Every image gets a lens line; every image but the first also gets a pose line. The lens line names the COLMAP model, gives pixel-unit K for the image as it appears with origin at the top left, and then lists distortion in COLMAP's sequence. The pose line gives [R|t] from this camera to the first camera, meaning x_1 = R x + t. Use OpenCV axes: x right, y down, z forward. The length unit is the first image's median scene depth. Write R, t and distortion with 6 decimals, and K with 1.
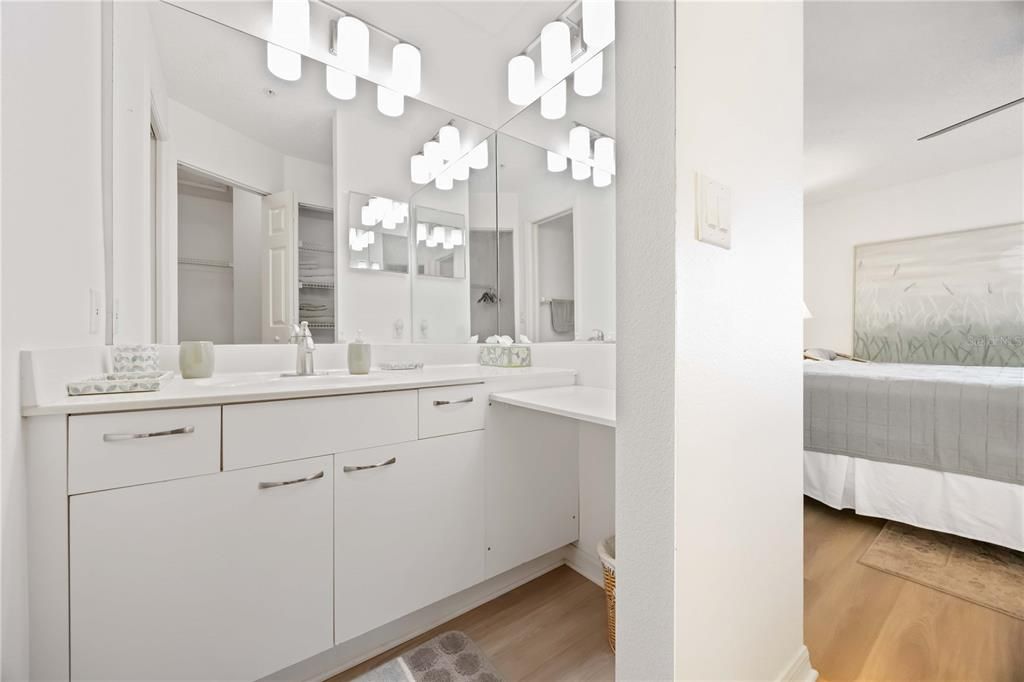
lens RADIAL K [[394.1, 0, 513.3], [0, 394.1, 339.3], [0, 0, 1]] dist [0.011982, 0.000148]
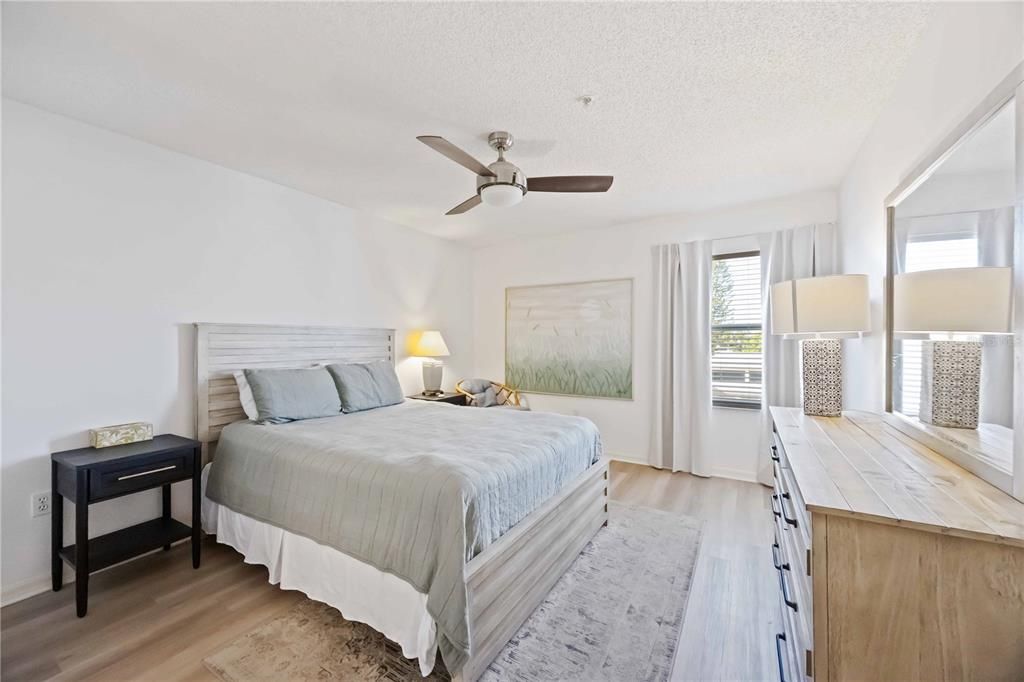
lens RADIAL K [[394.1, 0, 511.5], [0, 394.1, 343.7], [0, 0, 1]] dist [0.011982, 0.000148]
pose [[0.926831, 0.004559, 0.375451, 0.485777], [-0.003122, 0.999985, -0.004434, -0.076391], [-0.375466, 0.002937, 0.926832, -0.058575]]
